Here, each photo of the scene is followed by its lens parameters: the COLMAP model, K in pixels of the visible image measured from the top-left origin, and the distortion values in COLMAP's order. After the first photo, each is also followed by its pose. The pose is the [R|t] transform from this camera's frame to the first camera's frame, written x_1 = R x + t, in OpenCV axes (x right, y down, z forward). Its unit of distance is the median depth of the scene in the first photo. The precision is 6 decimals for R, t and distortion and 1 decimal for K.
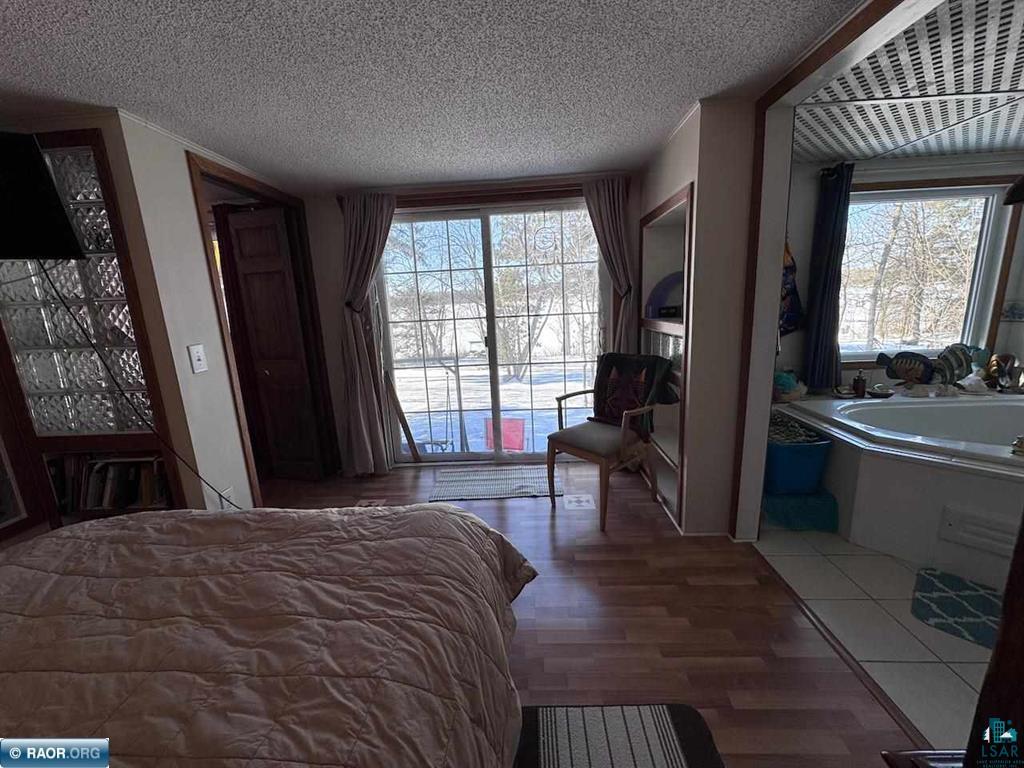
lens RADIAL K [[405.5, 0, 512.0], [0, 405.5, 384.0], [0, 0, 1]] dist [-0.000943, -0.000459]
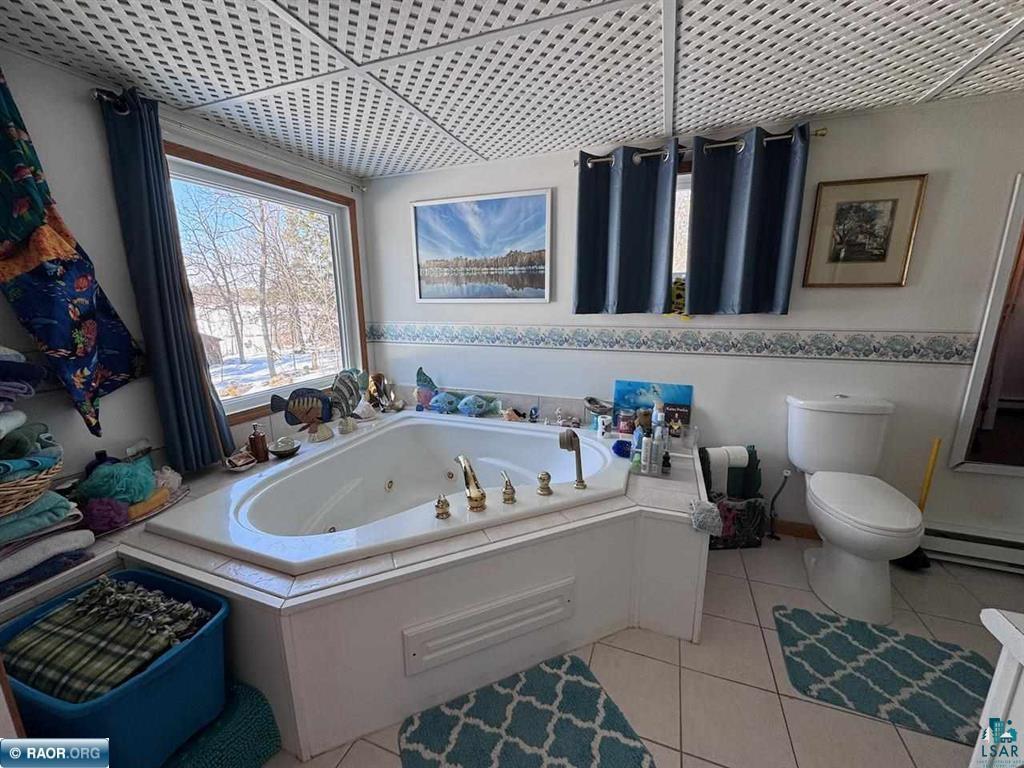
lens RADIAL K [[405.5, 0, 512.0], [0, 405.5, 384.0], [0, 0, 1]] dist [-0.000943, -0.000459]
pose [[0.306727, -0.156524, 0.938839, 0.353955], [0.192612, 0.976185, 0.099822, -0.087168], [-0.932105, 0.150214, 0.329570, 0.347123]]
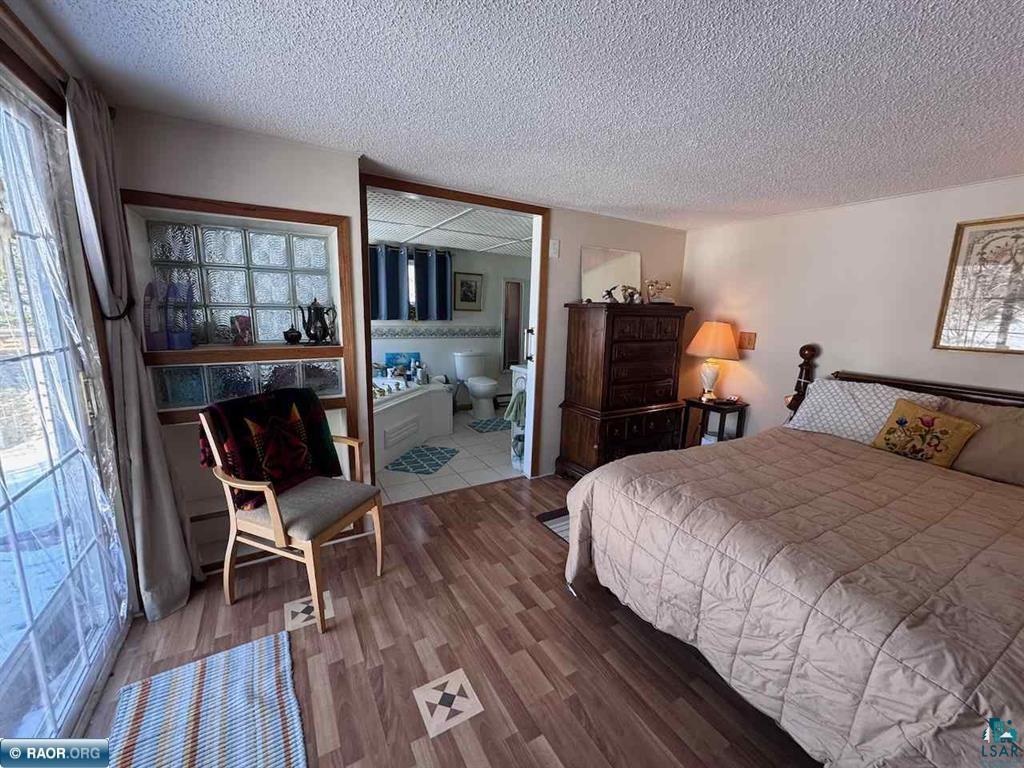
lens RADIAL K [[405.5, 0, 512.0], [0, 405.5, 384.0], [0, 0, 1]] dist [-0.000943, -0.000459]
pose [[-0.553917, -0.117930, 0.824178, -0.518830], [0.170754, 0.952783, 0.251093, -0.183375], [-0.814874, 0.279816, -0.507626, 0.906082]]
